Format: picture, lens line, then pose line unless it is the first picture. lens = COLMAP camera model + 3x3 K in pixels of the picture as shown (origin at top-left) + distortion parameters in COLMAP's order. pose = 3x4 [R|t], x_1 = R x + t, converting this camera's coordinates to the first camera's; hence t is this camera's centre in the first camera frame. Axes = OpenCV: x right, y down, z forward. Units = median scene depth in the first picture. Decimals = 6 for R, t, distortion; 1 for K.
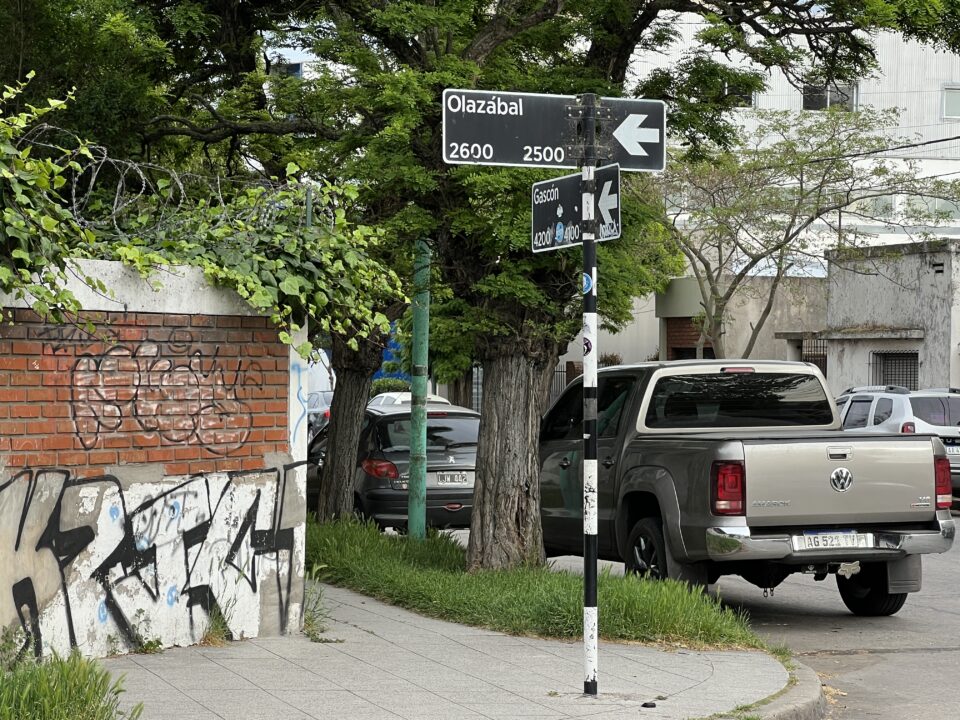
lens RADIAL K [[2634.6, 0, 479.3], [0, 2634.6, 364.7], [0, 0, 1]] dist [0.023438, 0.000000]
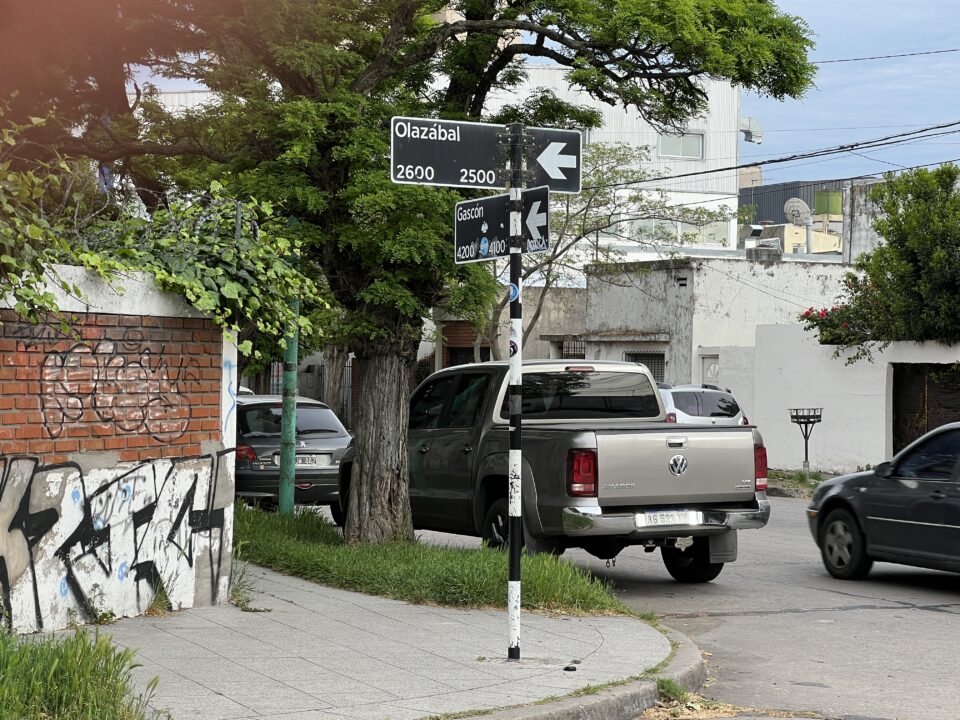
lens RADIAL K [[2198.5, 0, 480.8], [0, 2198.5, 354.8], [0, 0, 1]] dist [0.024655, 0.000000]
pose [[0.991328, 0.009678, 0.131055, -0.085254], [-0.009474, 0.999953, -0.002180, -0.001961], [-0.131070, 0.000920, 0.991373, 0.066083]]
